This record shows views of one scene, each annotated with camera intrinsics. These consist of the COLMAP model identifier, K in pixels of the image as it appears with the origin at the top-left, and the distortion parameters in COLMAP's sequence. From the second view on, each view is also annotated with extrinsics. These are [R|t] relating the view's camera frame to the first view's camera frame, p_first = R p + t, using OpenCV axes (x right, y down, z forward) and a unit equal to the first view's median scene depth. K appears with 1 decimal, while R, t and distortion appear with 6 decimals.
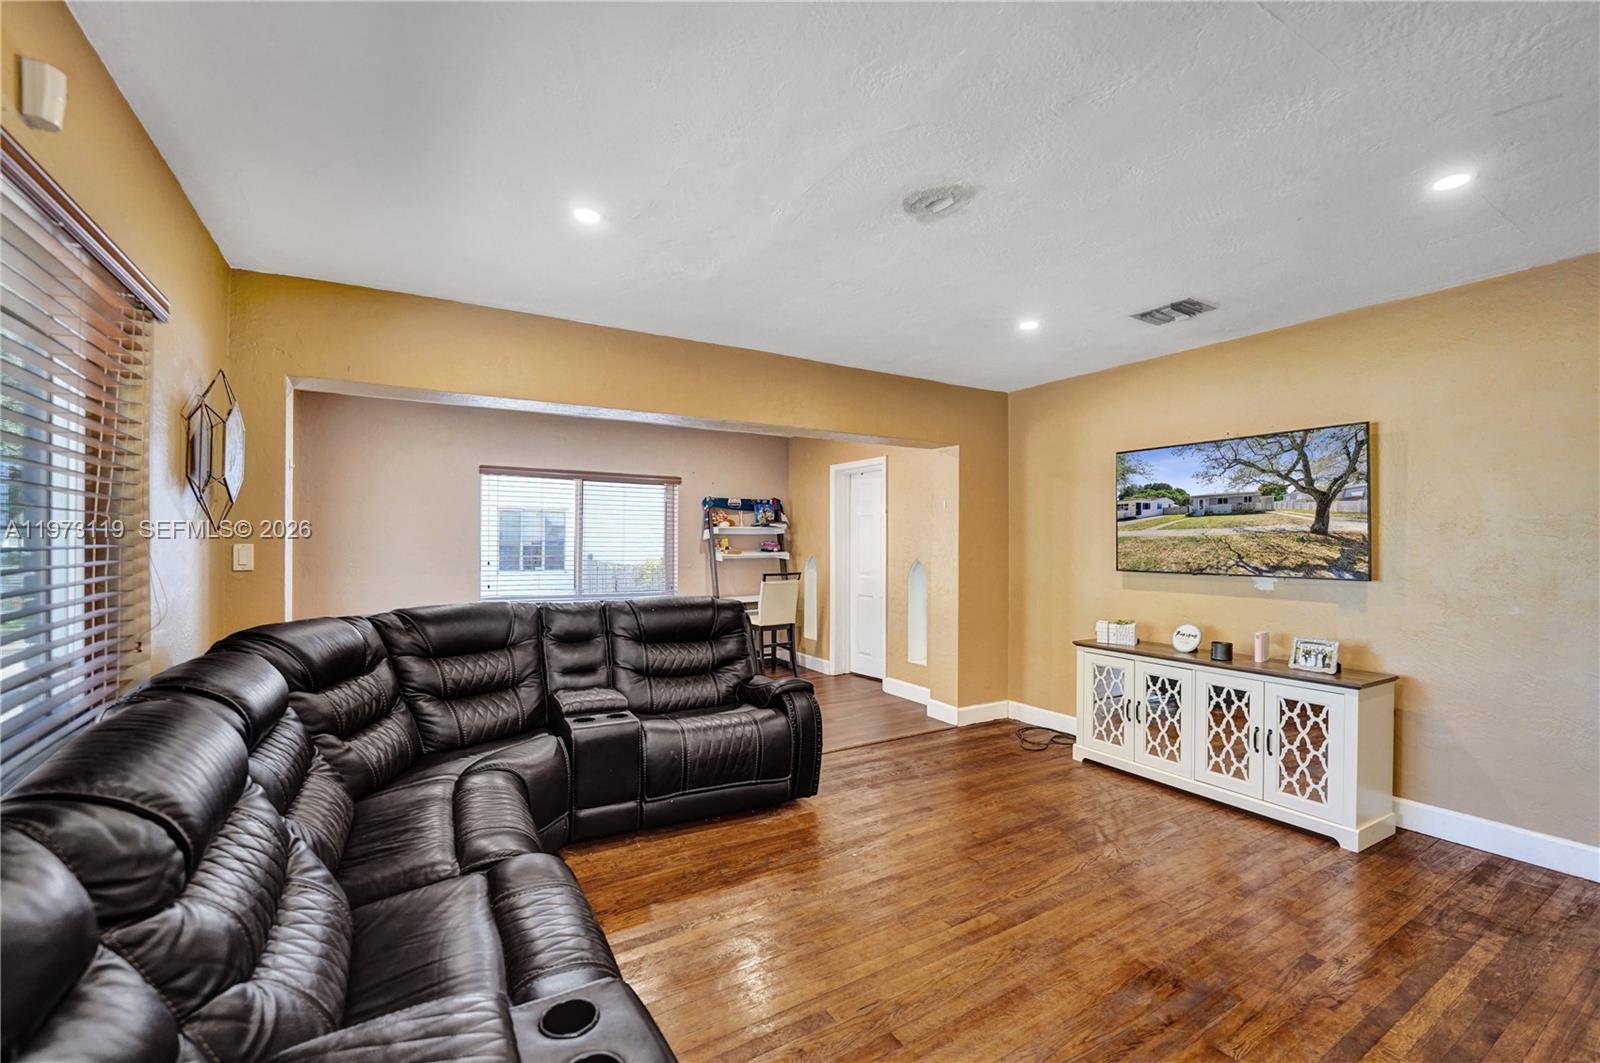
lens RADIAL K [[667.6, 0, 797.6], [0, 667.6, 541.8], [0, 0, 1]] dist [-0.027743, 0.000140]
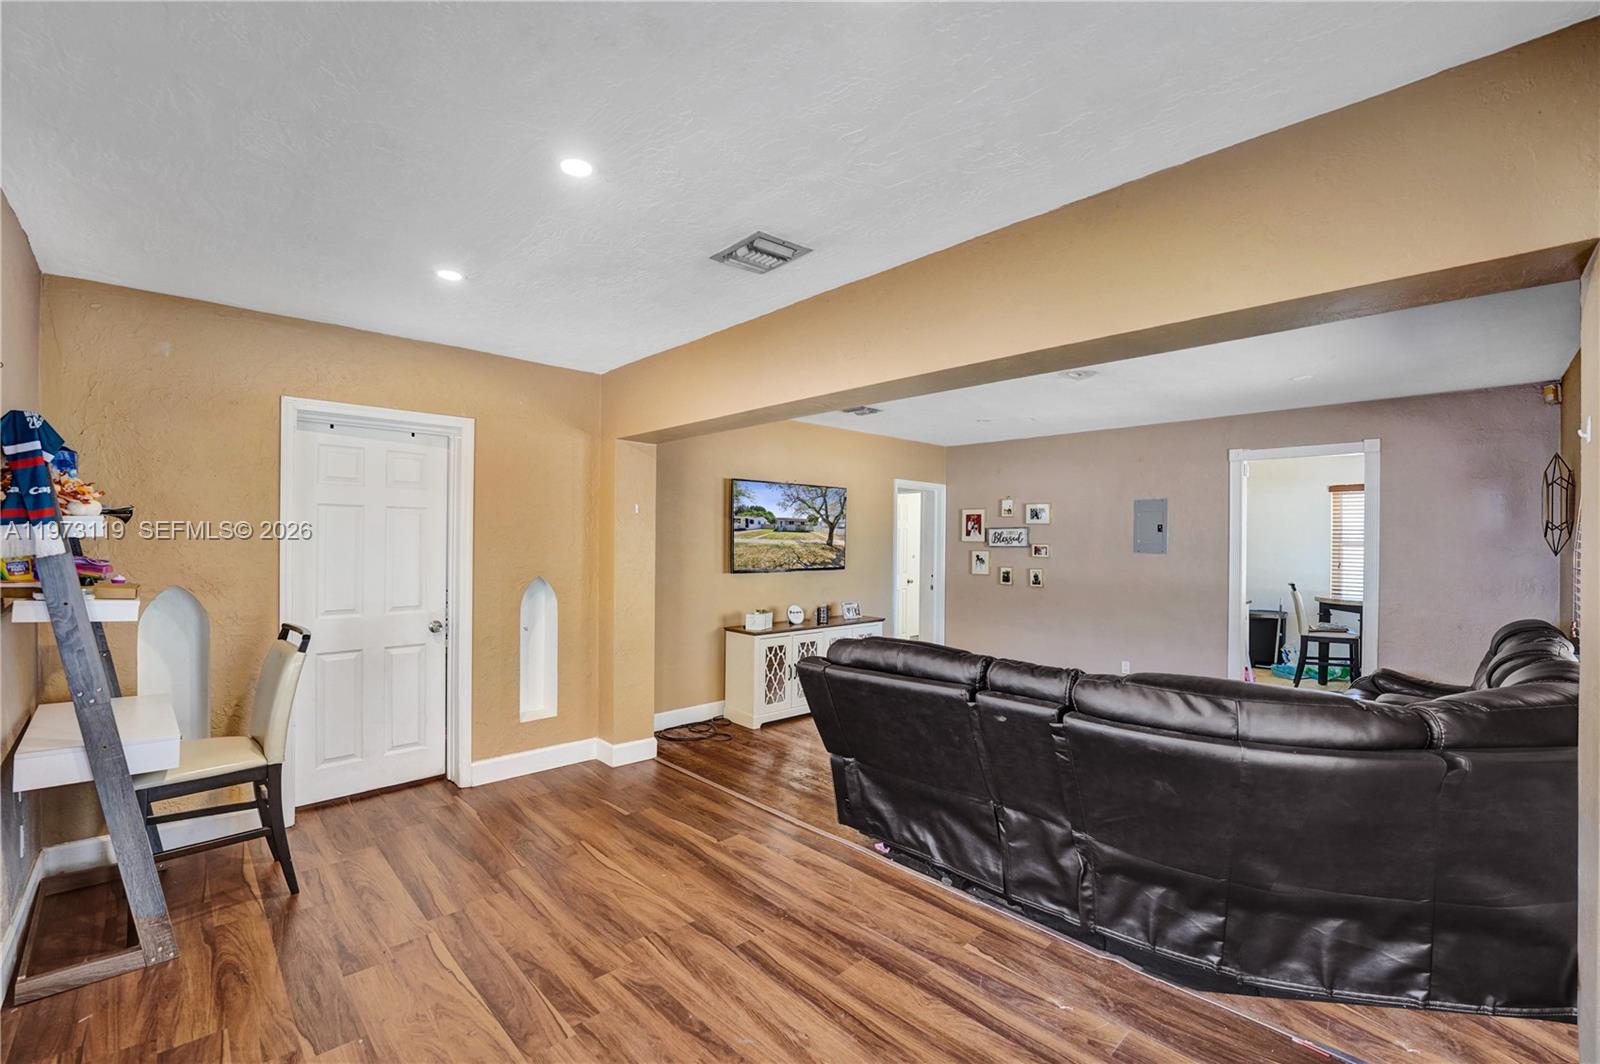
lens RADIAL K [[667.6, 0, 797.6], [0, 667.6, 542.3], [0, 0, 1]] dist [-0.027743, 0.000140]
pose [[-0.251756, 0.009158, 0.967747, -0.832798], [-0.010285, 0.999873, -0.012138, 0.002236], [-0.967736, -0.013009, -0.251630, 1.321184]]
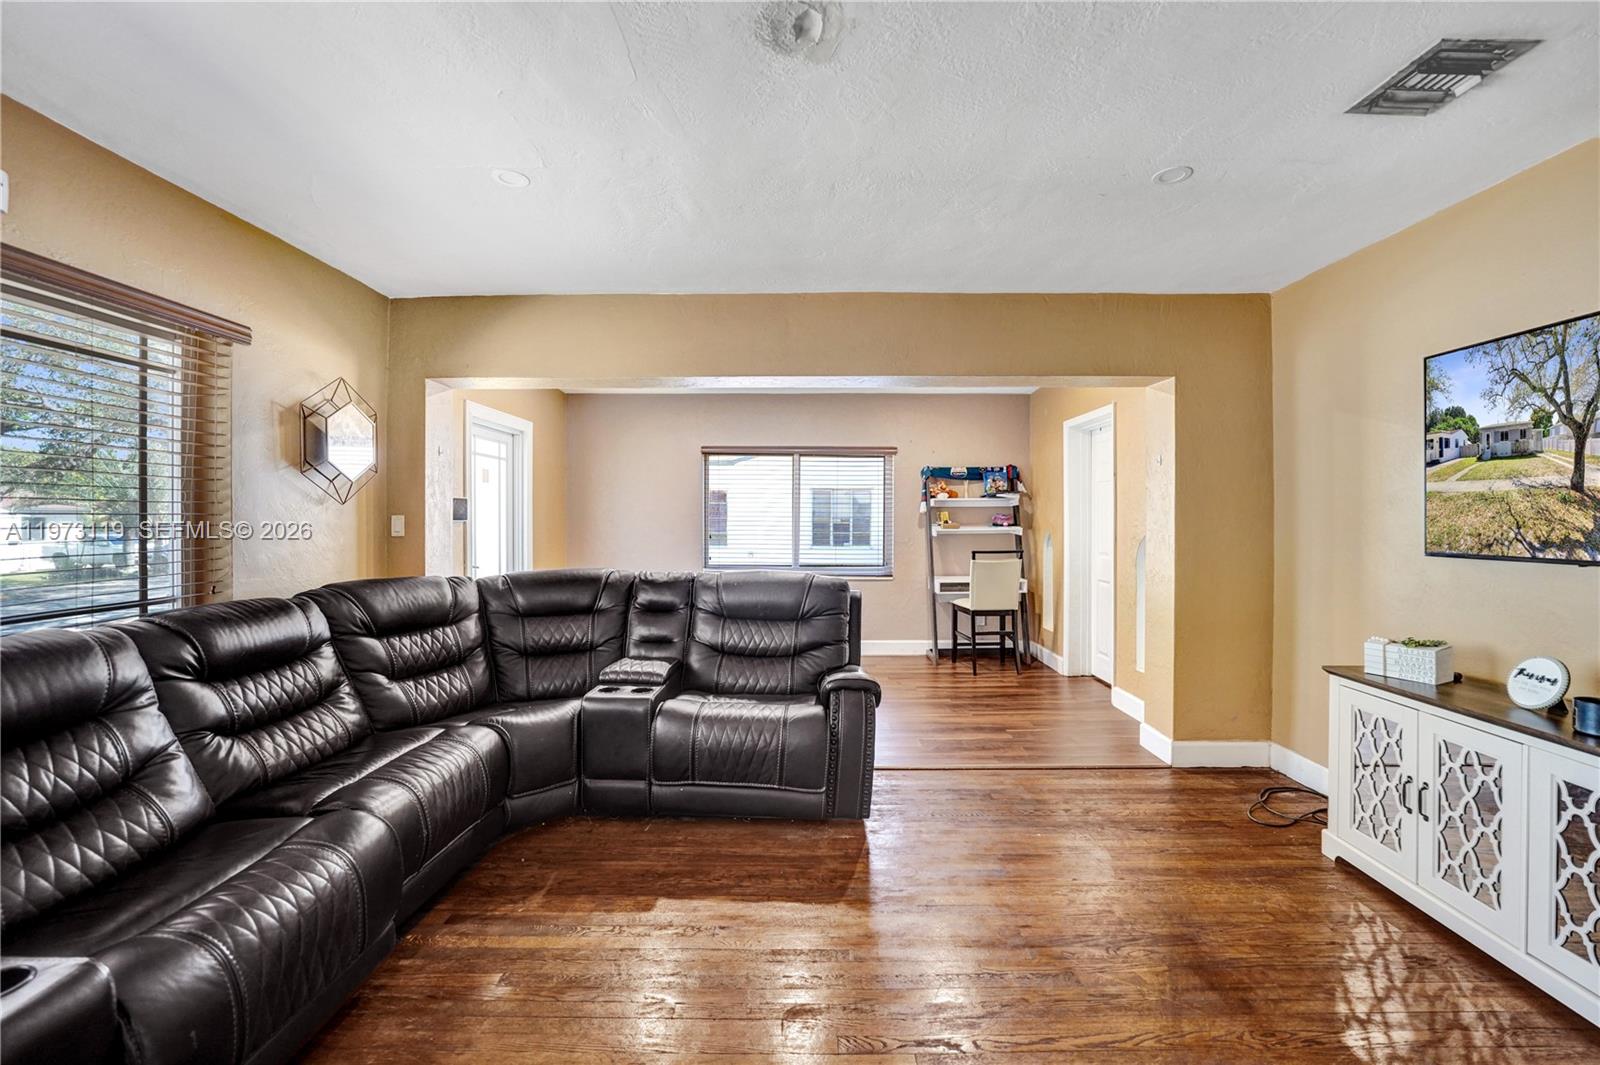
lens RADIAL K [[655.9, 0, 794.1], [0, 655.9, 525.5], [0, 0, 1]] dist [-0.025975, 0.000264]
pose [[0.849759, -0.001451, -0.527170, 0.336252], [0.006374, 0.999951, 0.007522, 0.010412], [0.527133, -0.009752, 0.849727, 0.241745]]
